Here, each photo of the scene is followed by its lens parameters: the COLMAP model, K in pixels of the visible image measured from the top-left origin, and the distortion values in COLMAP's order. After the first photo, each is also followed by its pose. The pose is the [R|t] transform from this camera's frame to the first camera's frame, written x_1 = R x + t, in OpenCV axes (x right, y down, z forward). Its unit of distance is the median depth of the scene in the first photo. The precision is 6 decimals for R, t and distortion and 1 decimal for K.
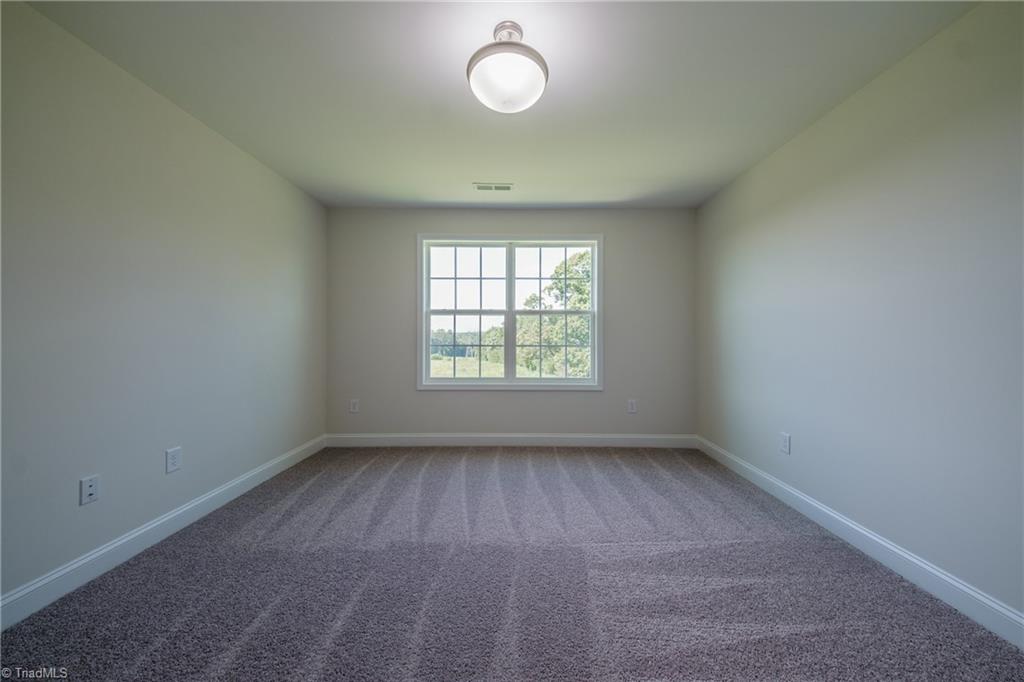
lens RADIAL K [[344.5, 0, 516.0], [0, 344.5, 333.2], [0, 0, 1]] dist [0.035476, -0.000091]
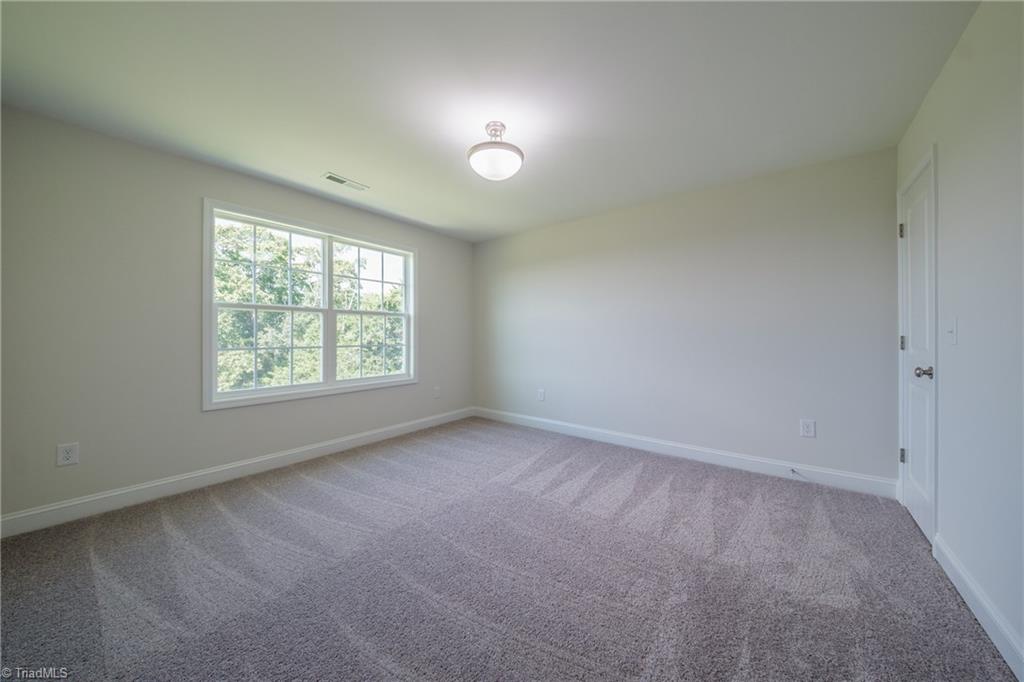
lens RADIAL K [[346.5, 0, 517.1], [0, 346.5, 334.8], [0, 0, 1]] dist [0.000955, -0.000038]
pose [[0.605440, -0.000210, 0.795891, -0.470711], [-0.006196, 0.999968, 0.004978, -0.004054], [-0.795867, -0.007945, 0.605420, 0.026739]]
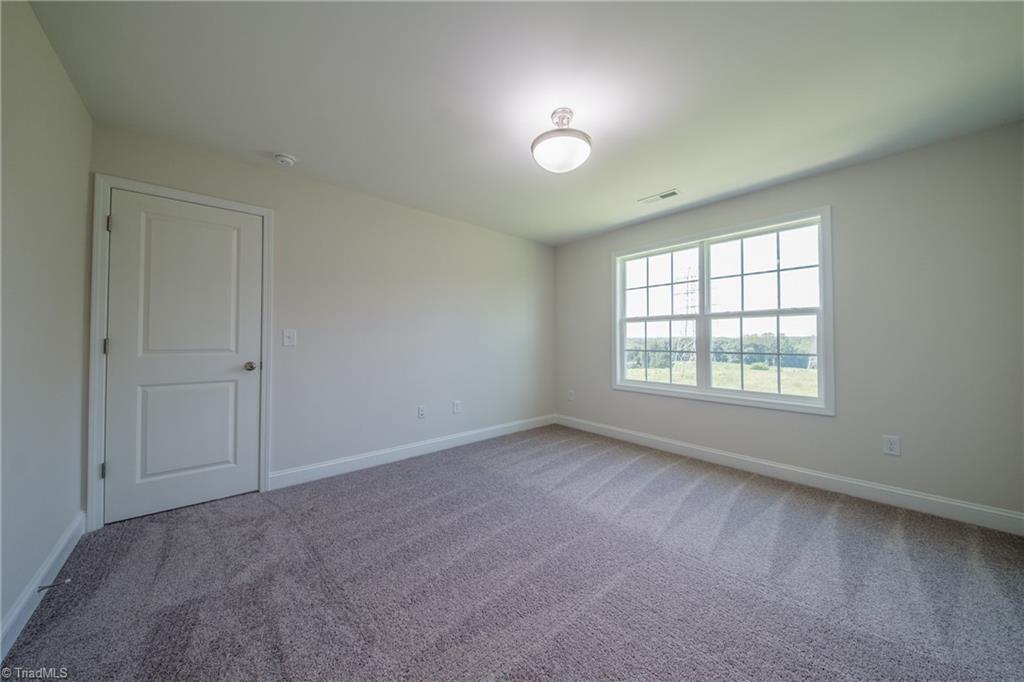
lens RADIAL K [[340.8, 0, 509.9], [0, 340.8, 335.8], [0, 0, 1]] dist [0.000596, -0.000090]
pose [[0.653786, -0.013980, -0.756550, 0.346262], [0.006855, 0.999898, -0.012552, 0.000183], [0.756648, 0.003020, 0.653815, 0.003863]]
